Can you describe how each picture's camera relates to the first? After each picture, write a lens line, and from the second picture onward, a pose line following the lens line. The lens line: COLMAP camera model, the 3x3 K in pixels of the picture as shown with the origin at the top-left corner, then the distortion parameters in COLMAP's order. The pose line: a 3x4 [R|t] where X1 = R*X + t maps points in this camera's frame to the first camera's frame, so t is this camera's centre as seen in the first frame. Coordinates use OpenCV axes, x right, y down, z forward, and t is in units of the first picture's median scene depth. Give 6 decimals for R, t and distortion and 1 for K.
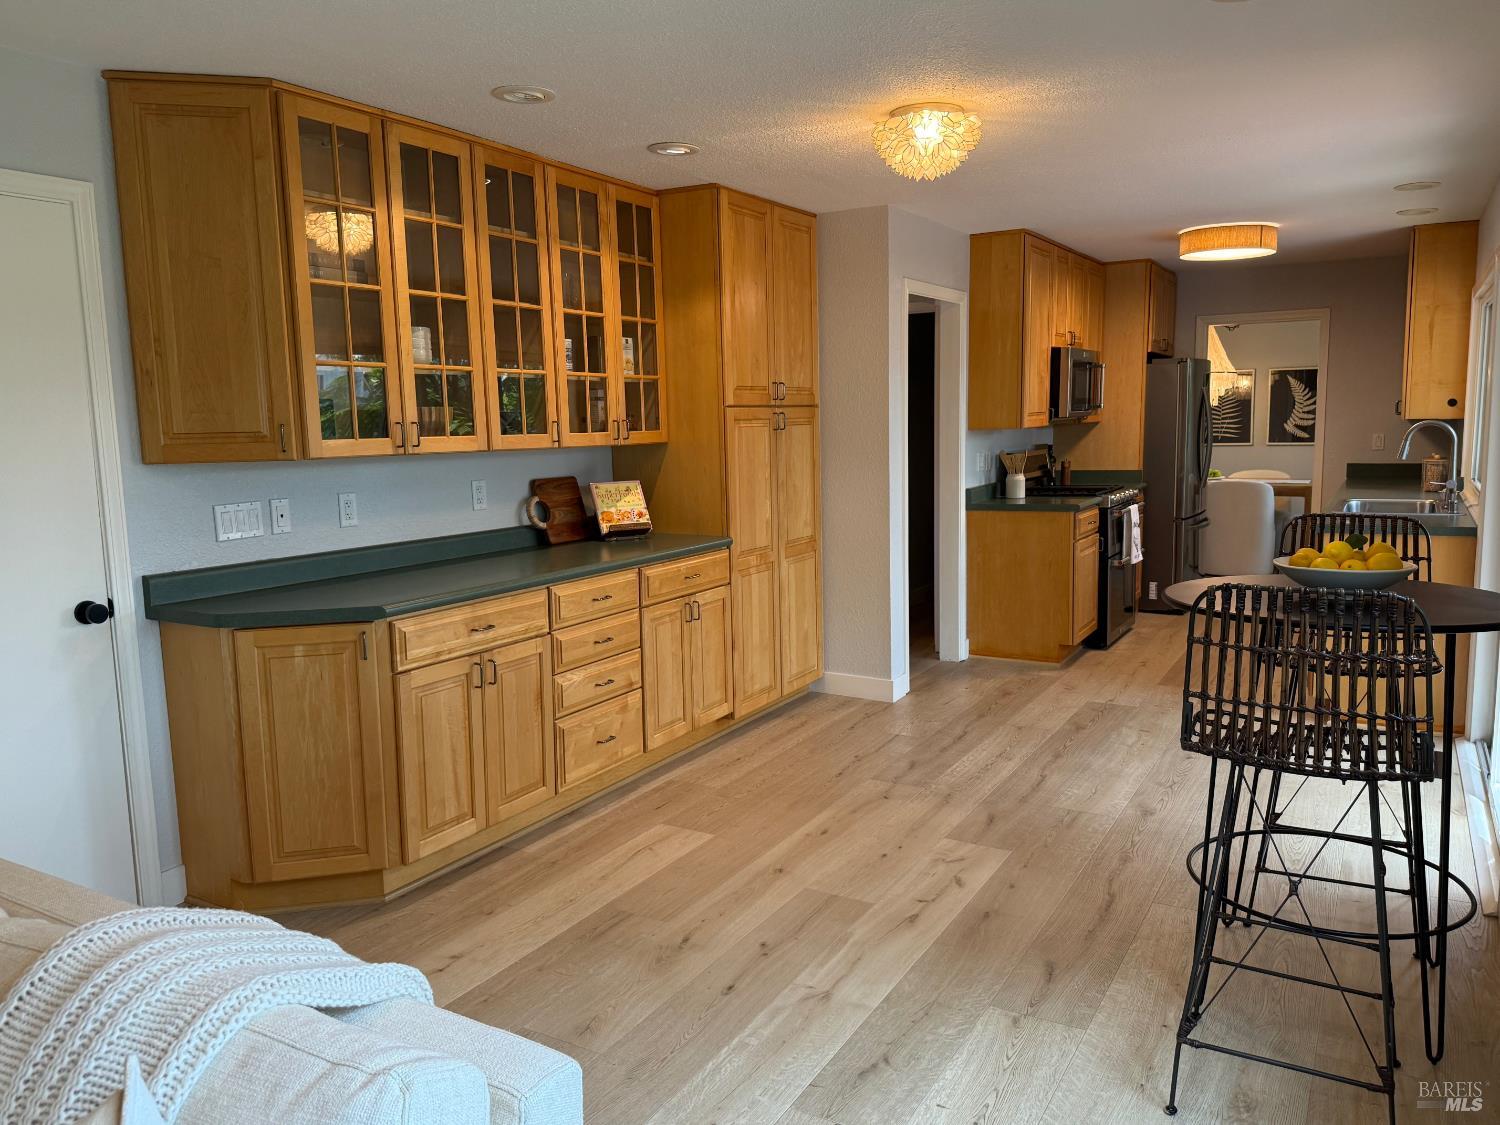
lens RADIAL K [[1098.9, 0, 757.3], [0, 1098.9, 565.1], [0, 0, 1]] dist [0.049114, -0.011682]
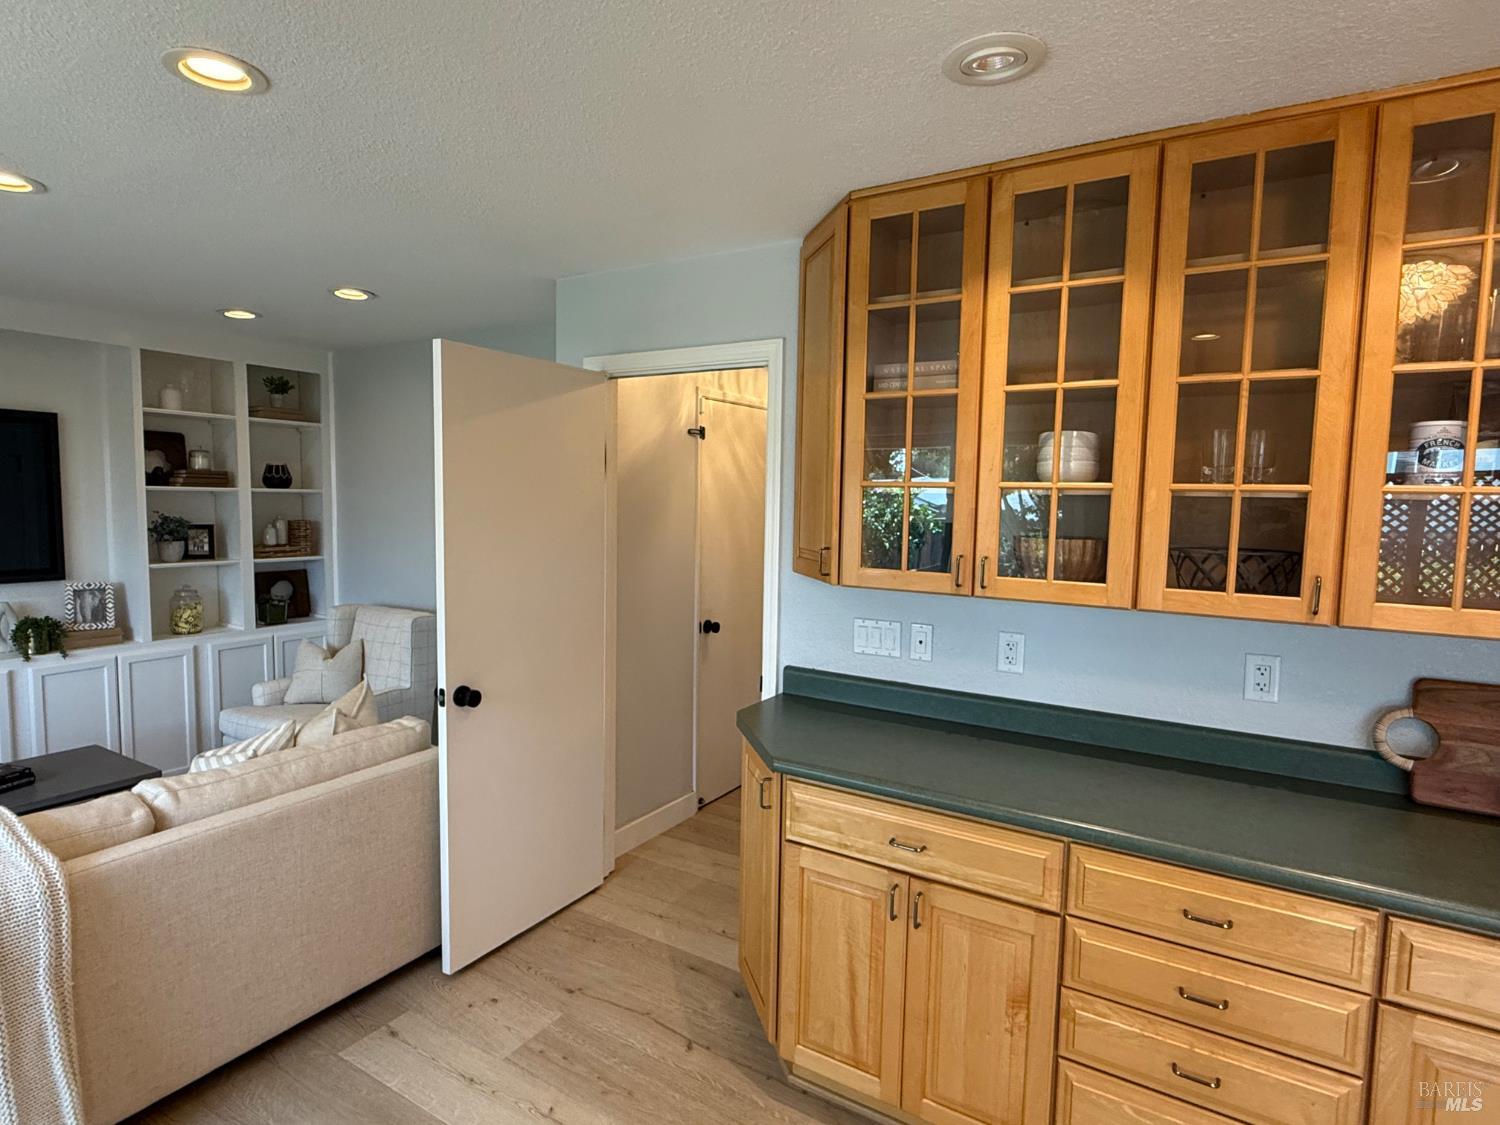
lens RADIAL K [[811.4, 0, 737.7], [0, 811.4, 563.7], [0, 0, 1]] dist [-0.000420, 0.000142]
pose [[-0.030388, 0.094734, -0.995039, 0.248282], [-0.161349, 0.981978, 0.098418, -0.147110], [0.986429, 0.163539, -0.014555, 0.812884]]
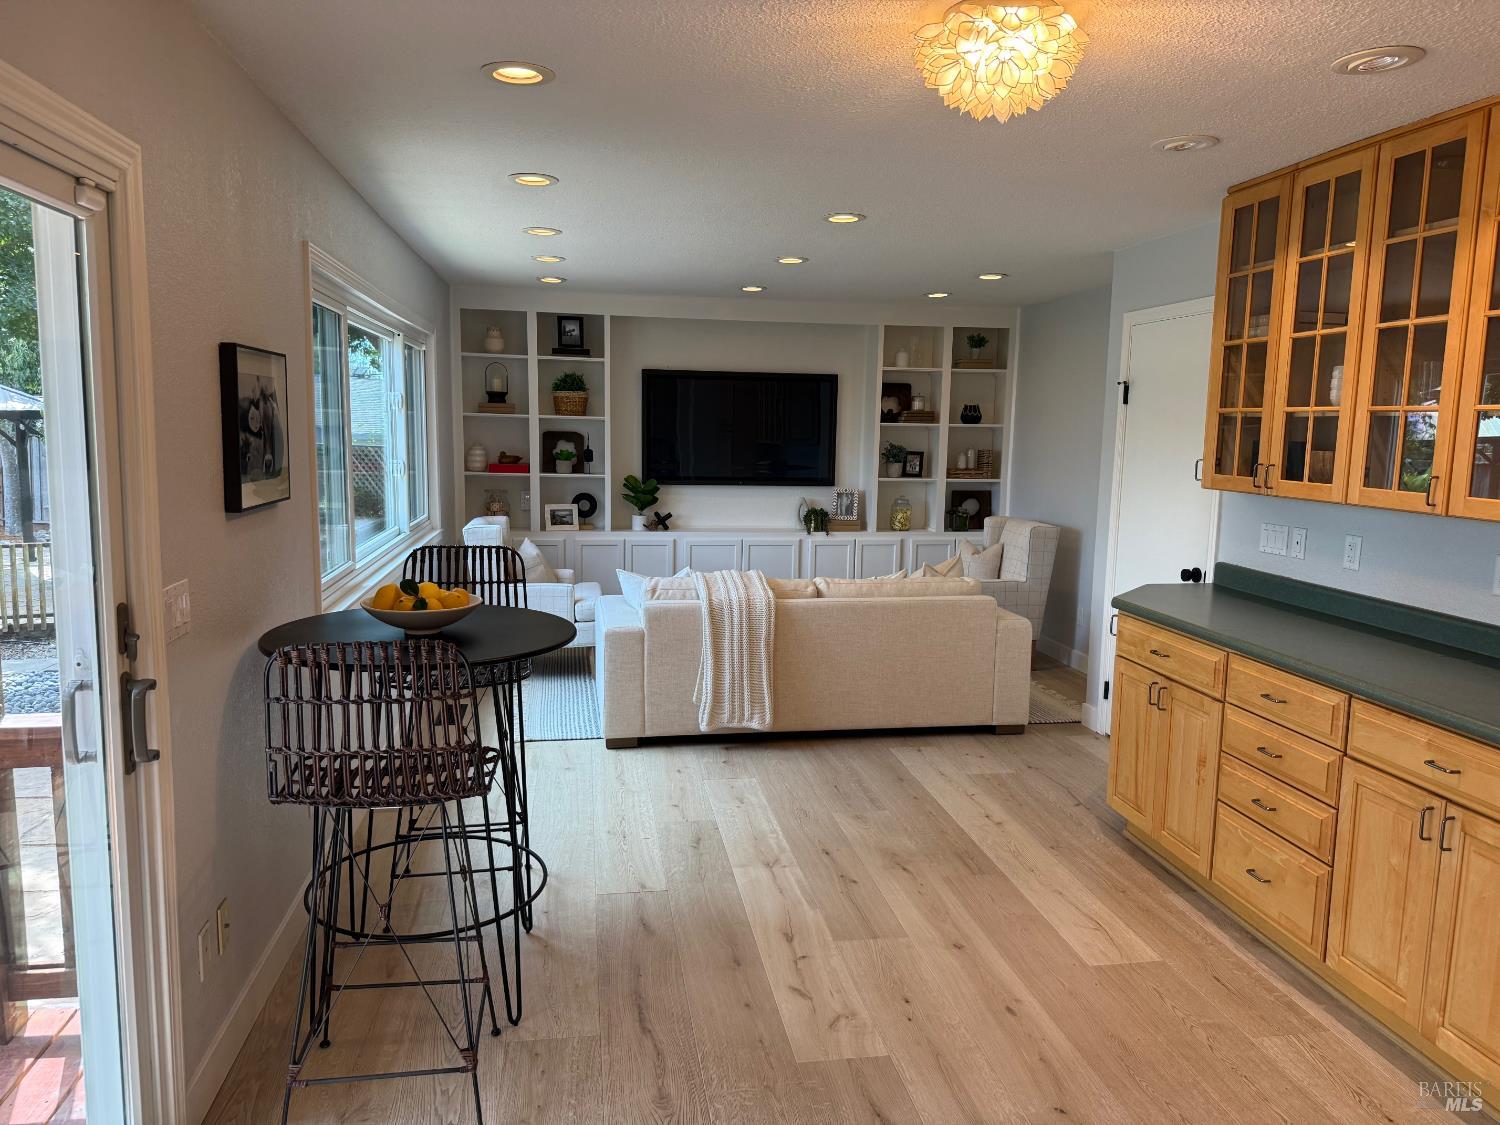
lens RADIAL K [[1039.4, 0, 735.3], [0, 1039.4, 590.9], [0, 0, 1]] dist [-0.010928, -0.028764]
pose [[-0.784452, 0.099301, -0.612188, 0.647858], [-0.092695, 0.957238, 0.274050, -0.224976], [0.613223, 0.271726, -0.741703, 1.389236]]
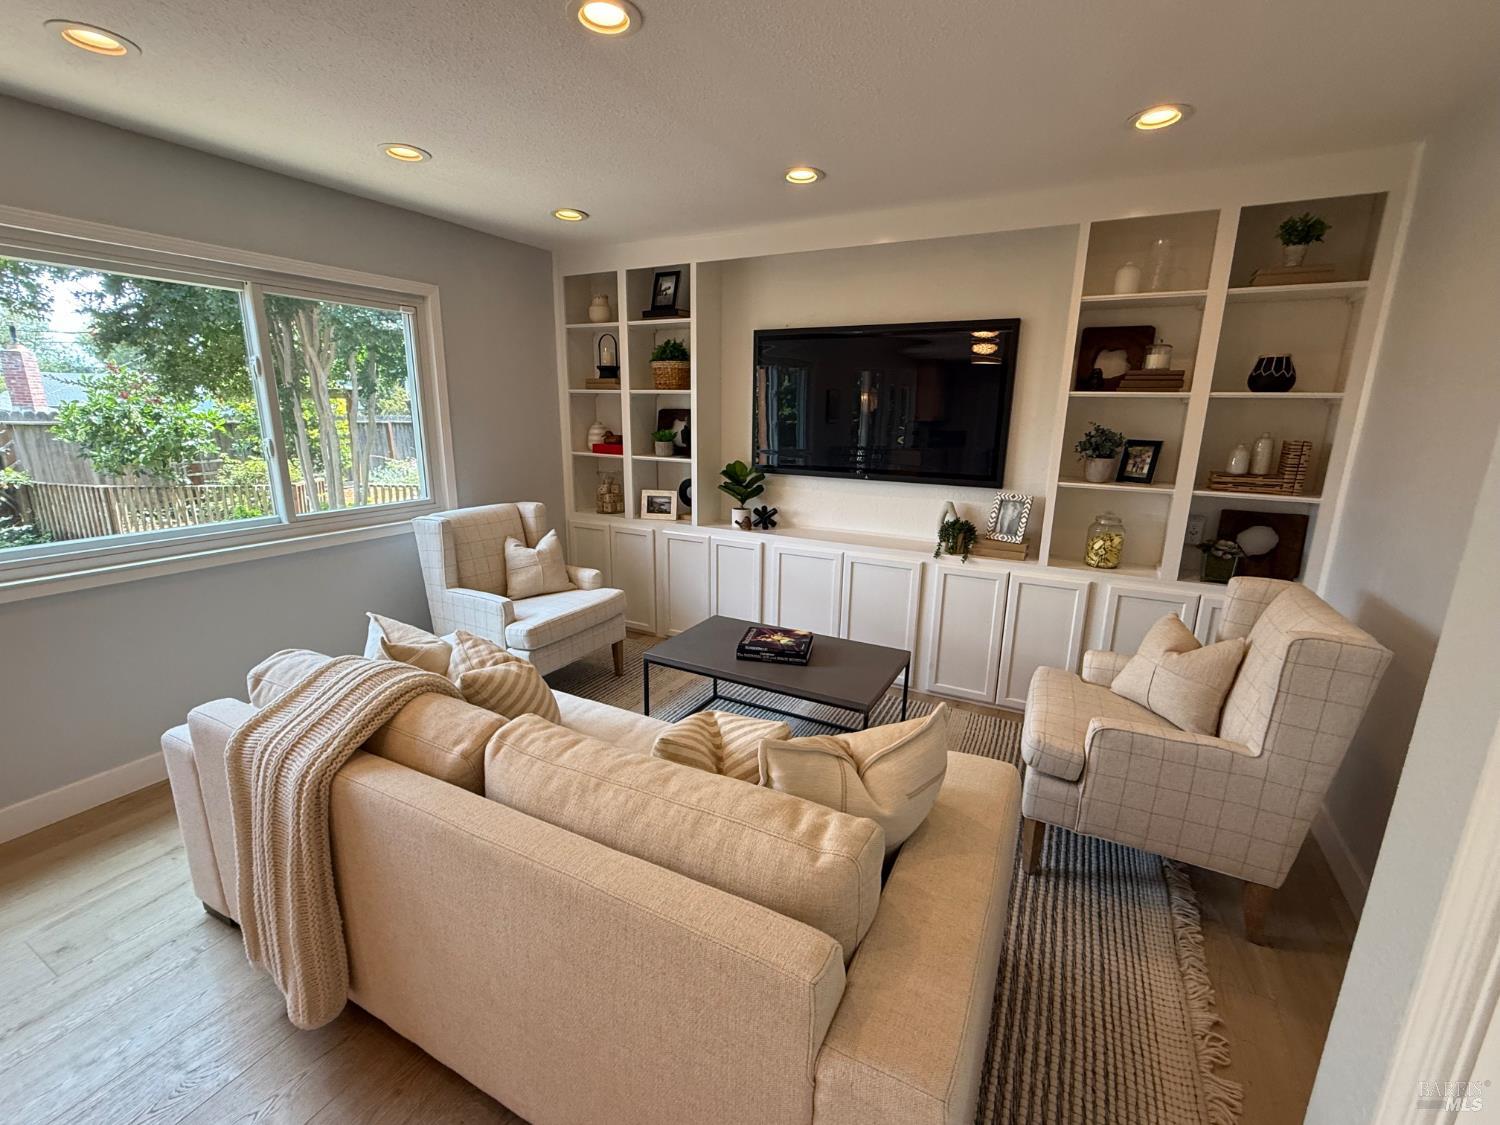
lens RADIAL K [[630.4, 0, 750.1], [0, 630.4, 561.5], [0, 0, 1]] dist [-0.018906, 0.000403]
pose [[-0.999820, 0.007989, -0.017186, -0.431512], [0.001030, 0.928385, 0.371618, -0.101811], [0.018925, 0.371533, -0.928227, 0.743023]]
